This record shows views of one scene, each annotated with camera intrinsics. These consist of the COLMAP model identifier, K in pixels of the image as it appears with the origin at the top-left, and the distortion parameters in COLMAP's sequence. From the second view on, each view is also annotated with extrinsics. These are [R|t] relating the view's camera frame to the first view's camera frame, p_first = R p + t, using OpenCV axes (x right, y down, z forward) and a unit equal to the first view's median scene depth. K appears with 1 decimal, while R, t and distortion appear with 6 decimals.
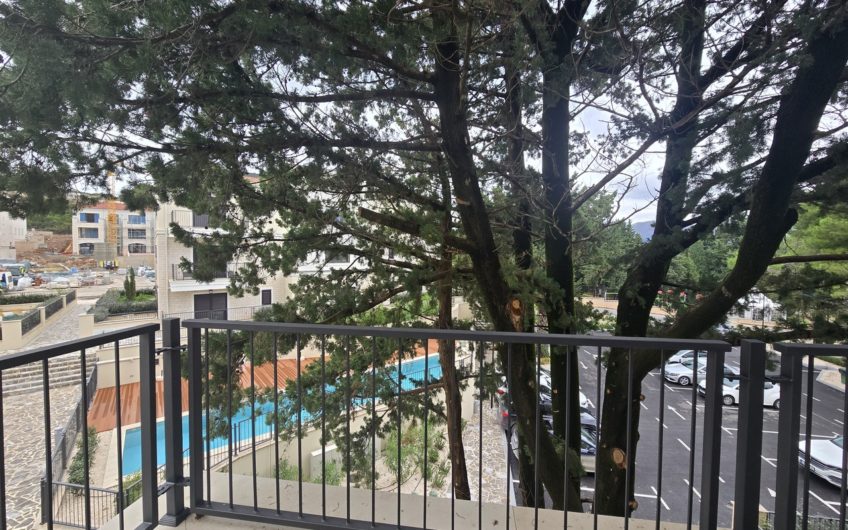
lens RADIAL K [[346.1, 0, 419.7], [0, 346.1, 258.7], [0, 0, 1]] dist [-0.002618, -0.000135]
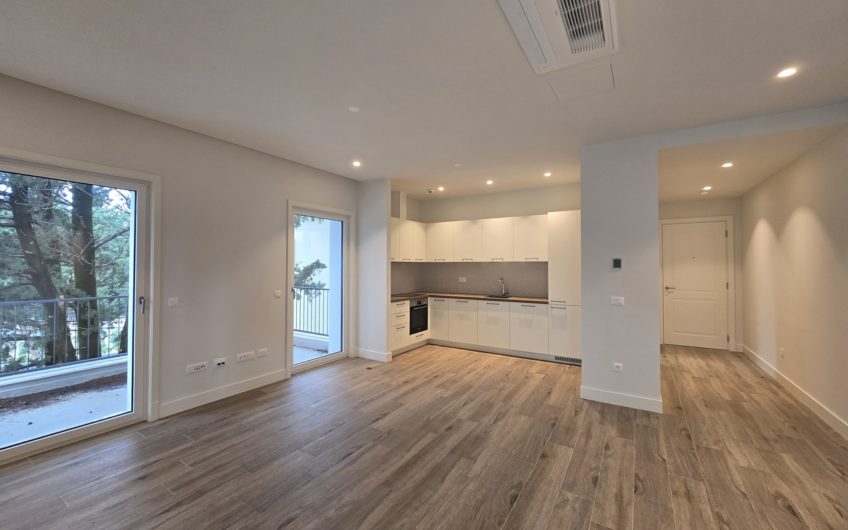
lens RADIAL K [[346.1, 0, 419.7], [0, 346.1, 258.7], [0, 0, 1]] dist [-0.002618, -0.000135]
pose [[0.402039, 0.015493, 0.915491, -0.051223], [0.028222, 0.999172, -0.029303, 0.000825], [-0.915187, 0.037618, 0.401269, -0.123693]]
